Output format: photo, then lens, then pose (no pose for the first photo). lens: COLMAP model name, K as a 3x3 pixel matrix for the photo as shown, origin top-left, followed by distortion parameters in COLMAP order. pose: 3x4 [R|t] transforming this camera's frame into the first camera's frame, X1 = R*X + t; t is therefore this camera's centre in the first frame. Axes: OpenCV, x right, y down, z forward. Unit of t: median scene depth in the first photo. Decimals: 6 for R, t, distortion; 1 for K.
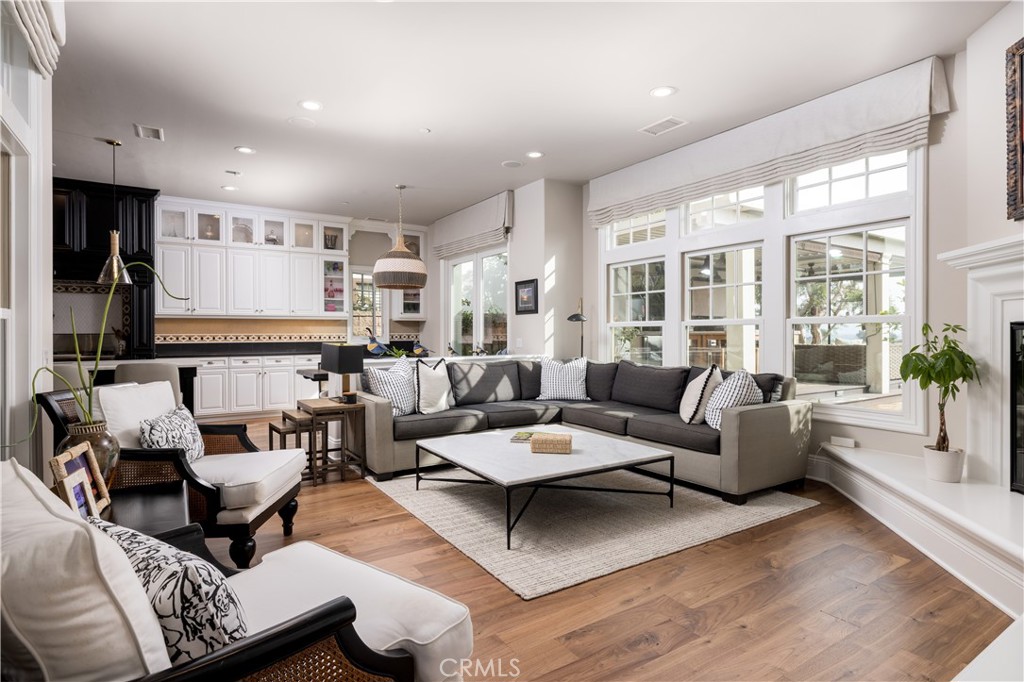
lens RADIAL K [[539.5, 0, 512.0], [0, 539.5, 341.0], [0, 0, 1]] dist [0.005149, 0.001147]
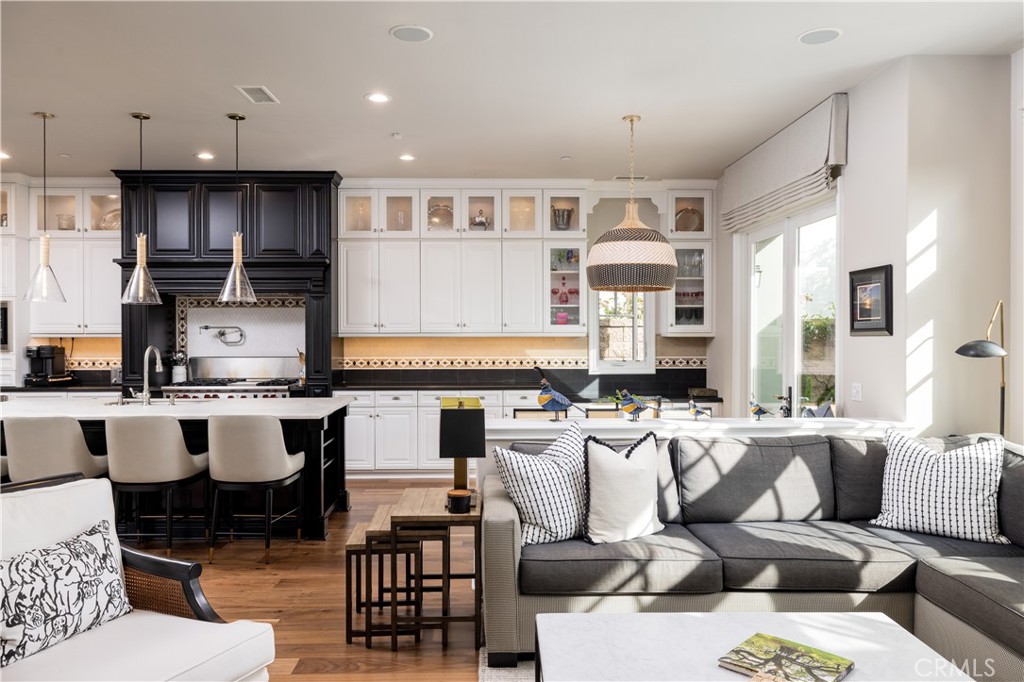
lens RADIAL K [[720.4, 0, 512.0], [0, 720.4, 341.0], [0, 0, 1]] dist [-0.002990, 0.004182]
pose [[0.849834, 0.009713, -0.526961, 0.094670], [-0.009564, 0.999950, 0.003008, -0.043432], [0.526963, 0.002484, 0.849884, 0.259207]]
